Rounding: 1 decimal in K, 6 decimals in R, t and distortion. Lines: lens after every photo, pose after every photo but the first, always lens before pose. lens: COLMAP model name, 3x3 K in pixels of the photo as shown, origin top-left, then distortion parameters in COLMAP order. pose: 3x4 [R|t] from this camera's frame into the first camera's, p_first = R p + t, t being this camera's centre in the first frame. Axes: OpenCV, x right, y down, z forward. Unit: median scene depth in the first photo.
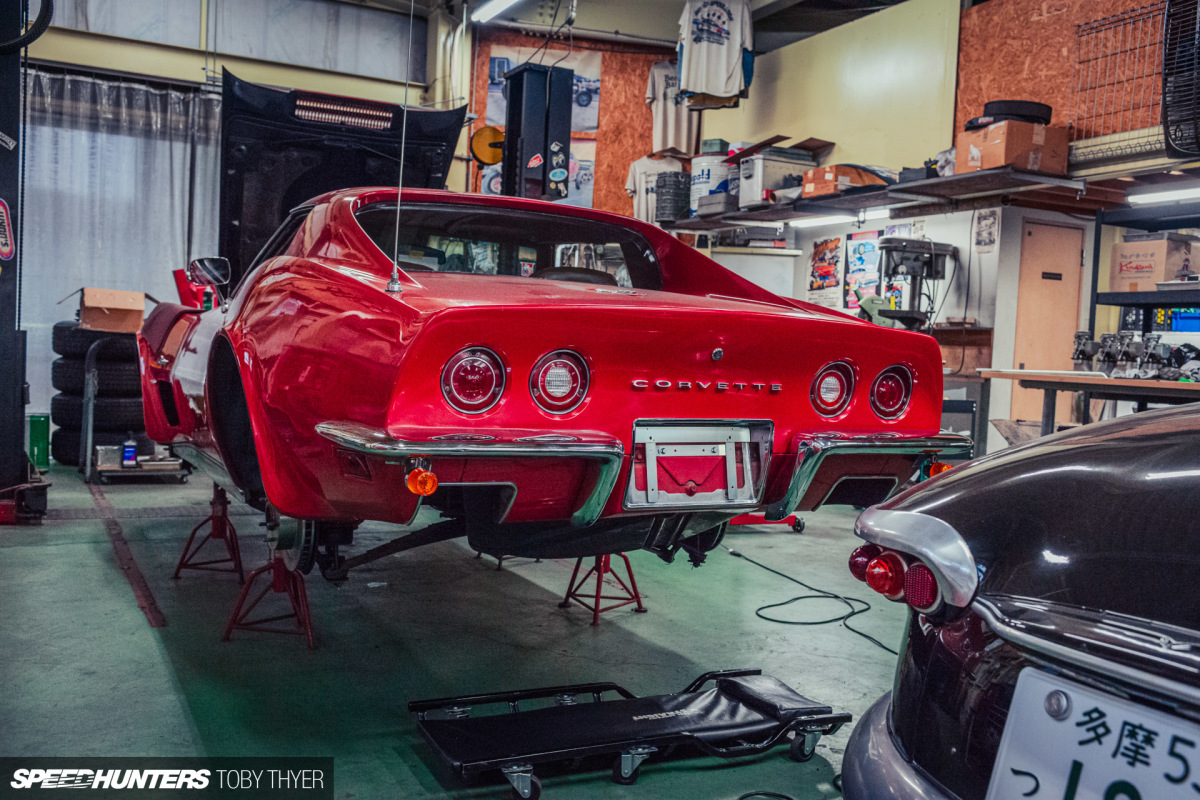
lens RADIAL K [[1138.3, 0, 599.8], [0, 1138.3, 396.8], [0, 0, 1]] dist [0.120877, 0.000000]
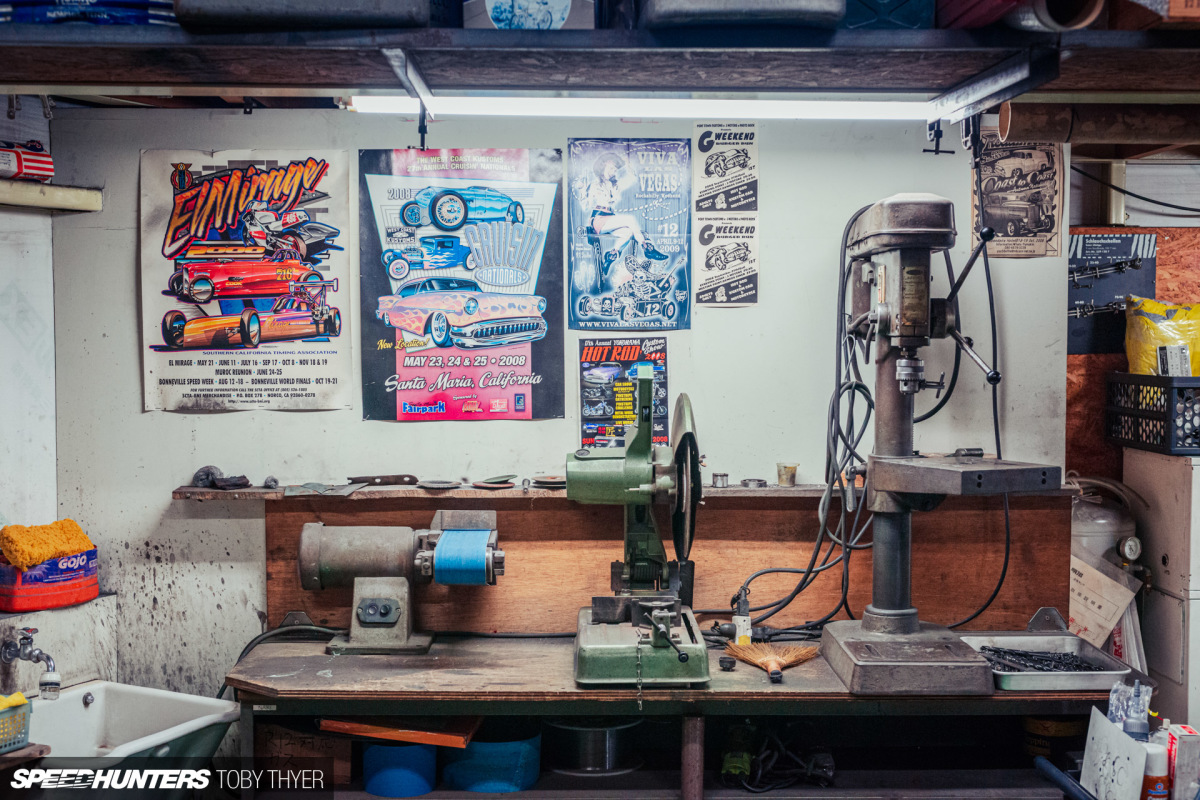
lens RADIAL K [[1658.6, 0, 600.0], [0, 1658.6, 400.1], [0, 0, 1]] dist [0.022976, 0.000000]
pose [[0.416098, -0.088820, 0.904971, -0.123956], [0.058139, 0.995780, 0.071001, -0.106329], [-0.907459, 0.023071, 0.419507, 0.778153]]
